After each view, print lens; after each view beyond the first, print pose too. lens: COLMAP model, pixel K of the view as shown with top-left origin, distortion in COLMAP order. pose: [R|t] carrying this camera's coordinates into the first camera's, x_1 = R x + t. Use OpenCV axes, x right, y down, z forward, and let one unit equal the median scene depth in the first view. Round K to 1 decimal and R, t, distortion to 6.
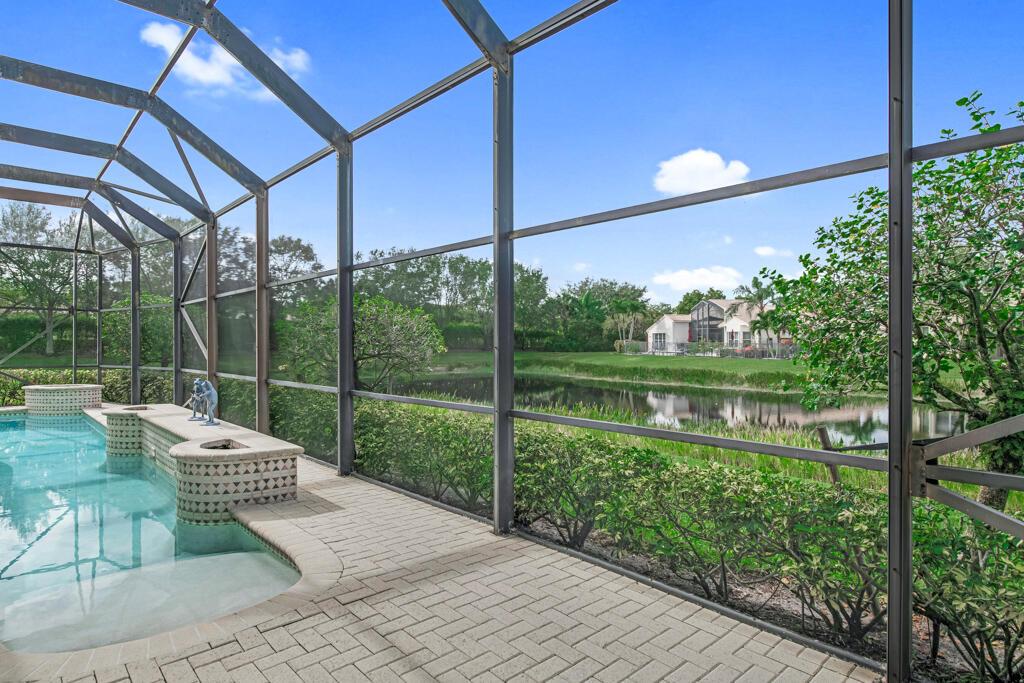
lens RADIAL K [[567.1, 0, 512.0], [0, 567.1, 341.5], [0, 0, 1]] dist [-0.000201, -0.000018]
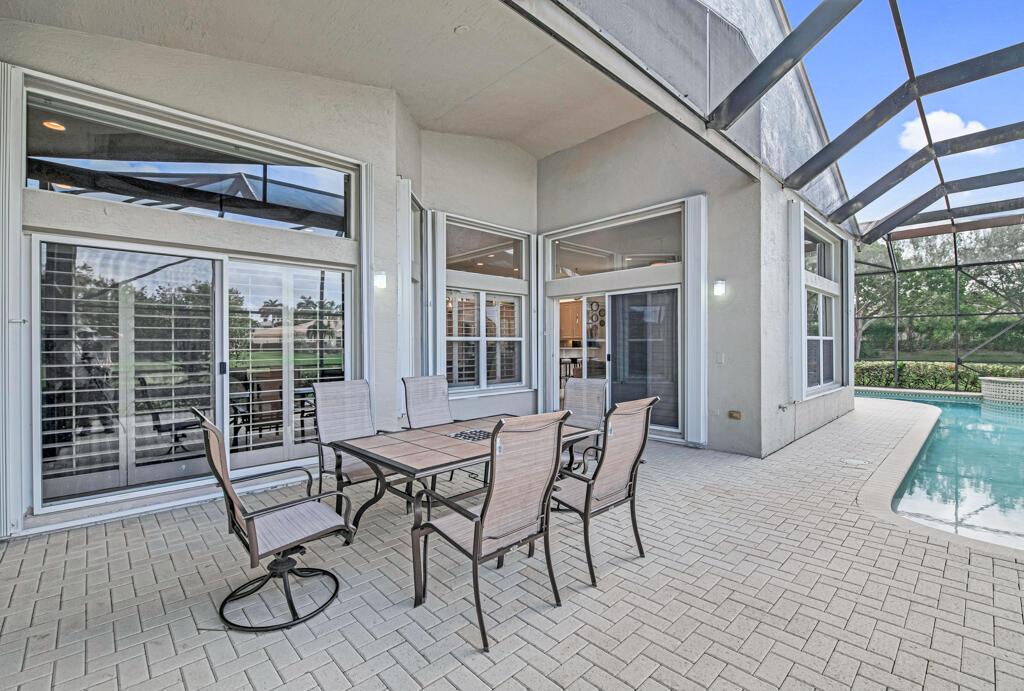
lens RADIAL K [[453.1, 0, 512.0], [0, 453.1, 345.5], [0, 0, 1]] dist [-0.000041, -0.000007]
pose [[0.019373, 0.001664, -0.999811, 0.109923], [0.006693, 0.999976, 0.001794, 0.000739], [0.999790, -0.006727, 0.019362, -0.048574]]
